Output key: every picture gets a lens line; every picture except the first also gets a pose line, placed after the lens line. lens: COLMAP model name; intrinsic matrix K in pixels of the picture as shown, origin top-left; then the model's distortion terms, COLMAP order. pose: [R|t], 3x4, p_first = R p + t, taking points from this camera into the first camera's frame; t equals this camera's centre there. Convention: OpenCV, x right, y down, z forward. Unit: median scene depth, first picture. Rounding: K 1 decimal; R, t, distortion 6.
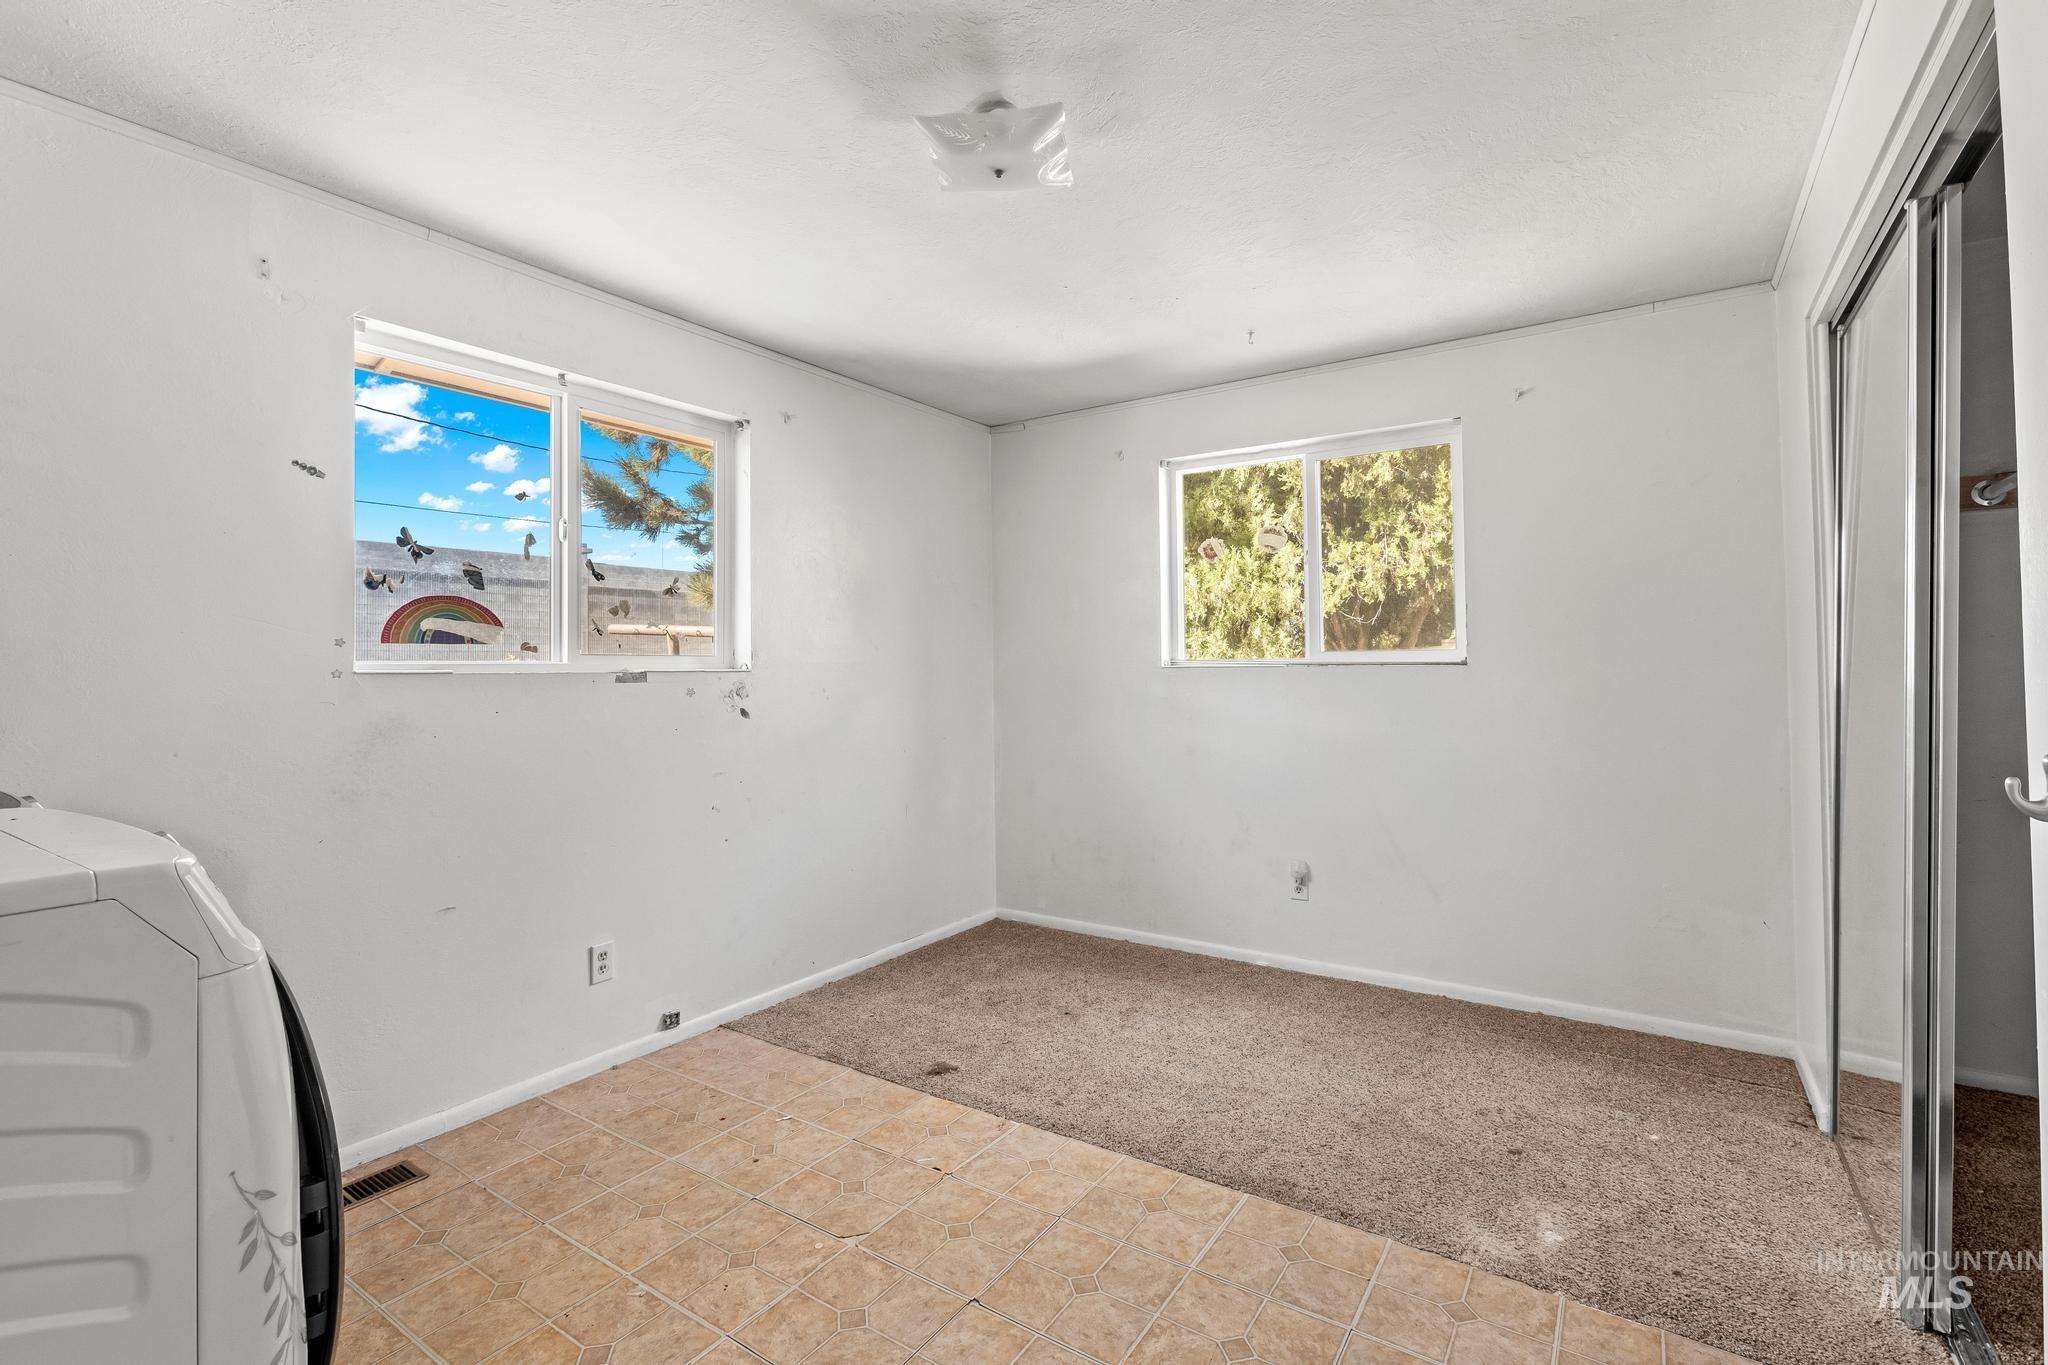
lens RADIAL K [[916.8, 0, 1028.4], [0, 916.8, 673.3], [0, 0, 1]] dist [0.000787, 0.000169]
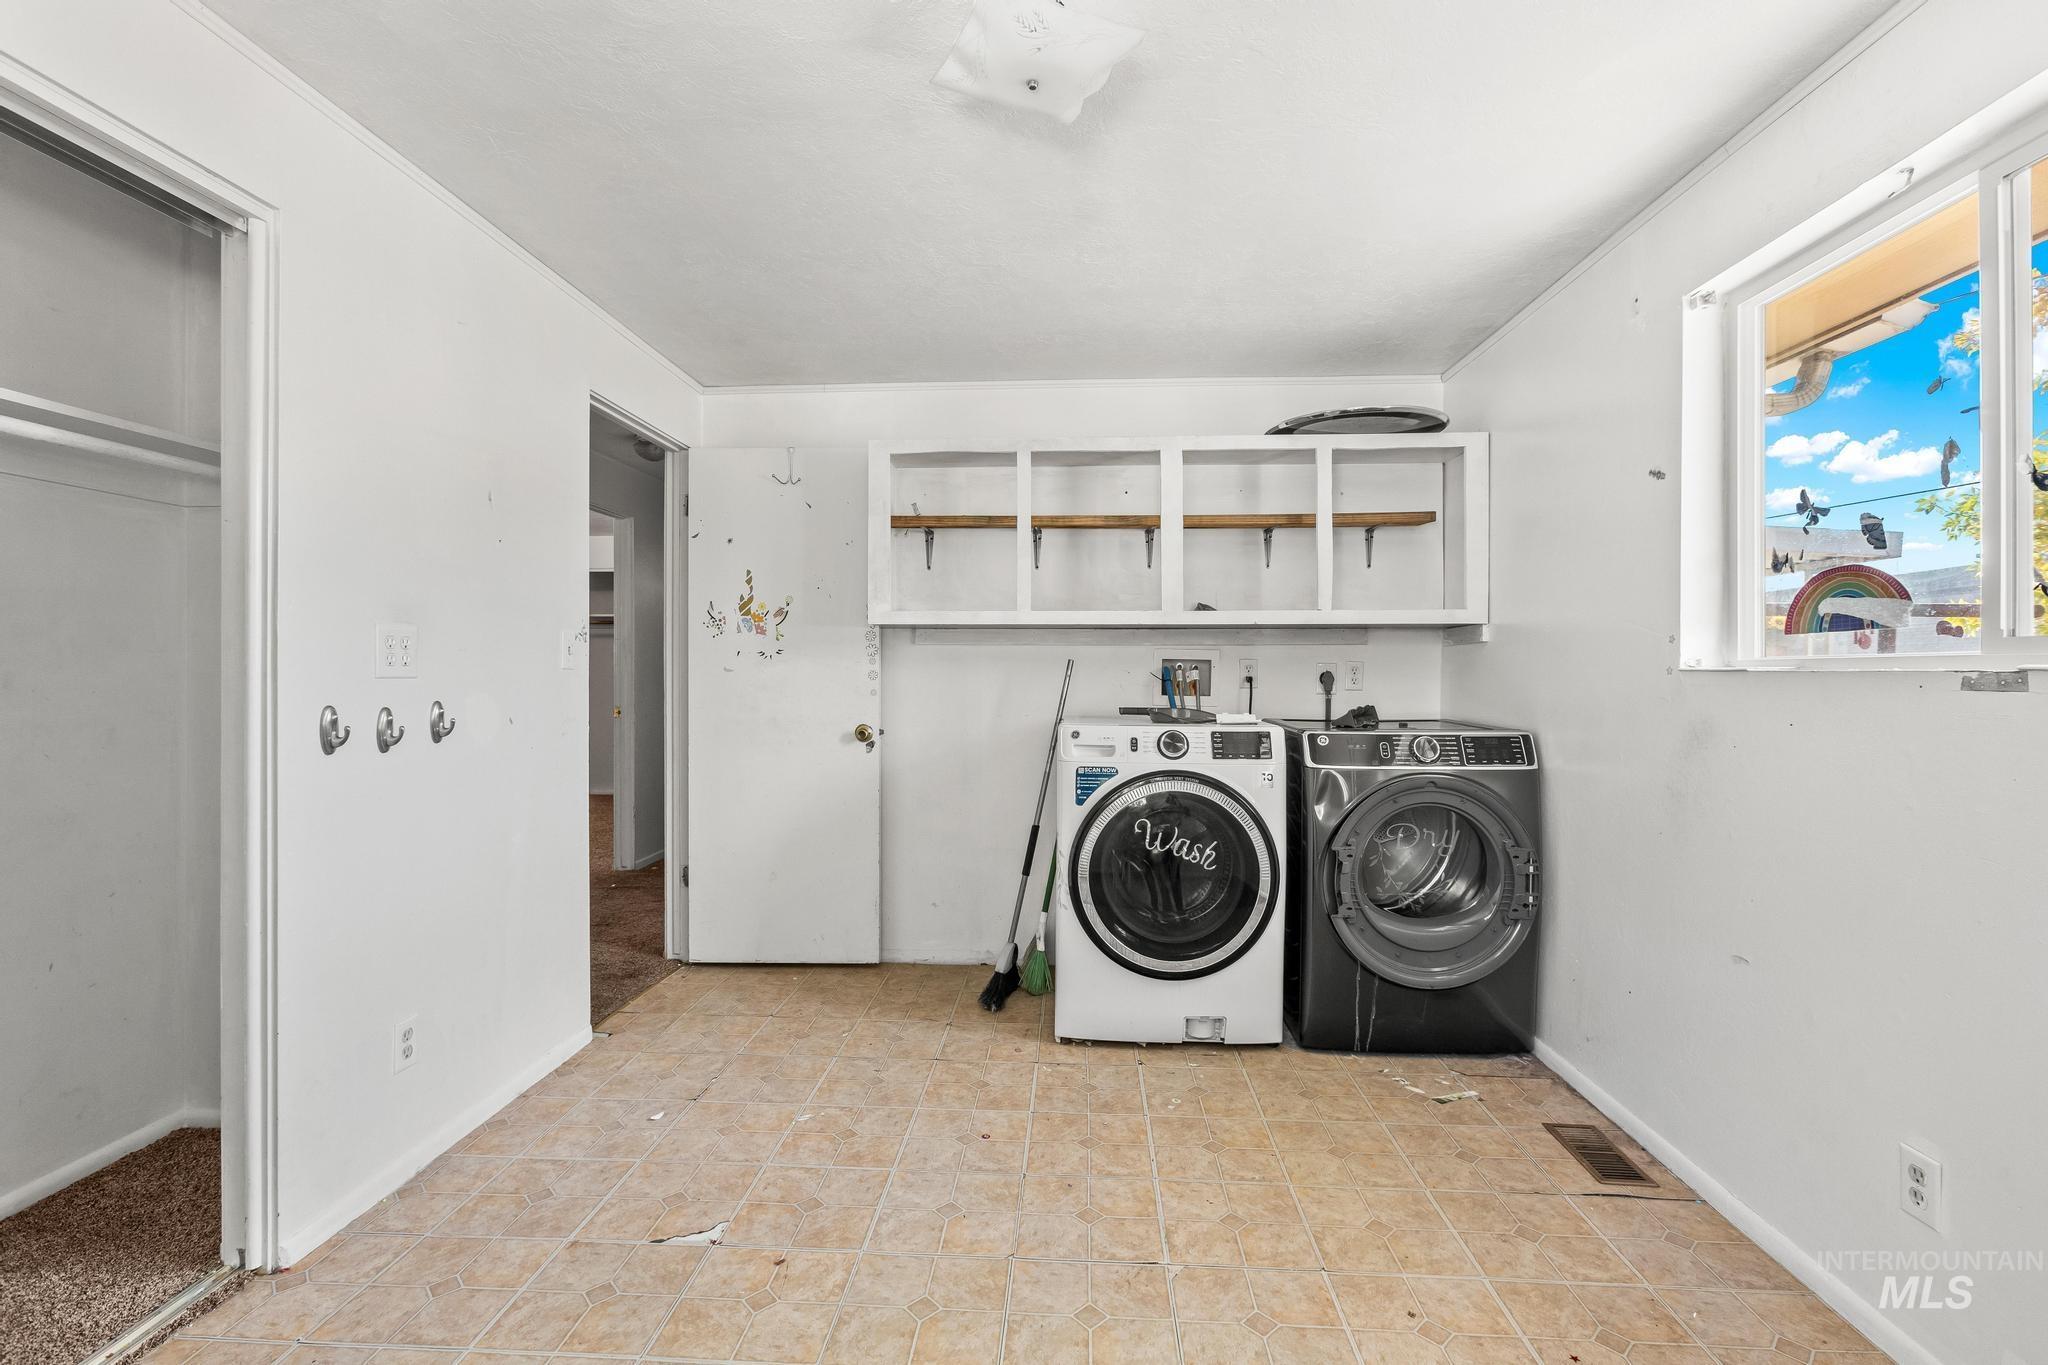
lens RADIAL K [[916.8, 0, 1028.4], [0, 916.8, 673.3], [0, 0, 1]] dist [0.000787, 0.000169]
pose [[-0.859390, 0.007464, -0.511267, 0.327413], [0.001516, 0.999926, 0.012049, -0.007892], [0.511319, 0.009579, -0.859338, 1.354611]]
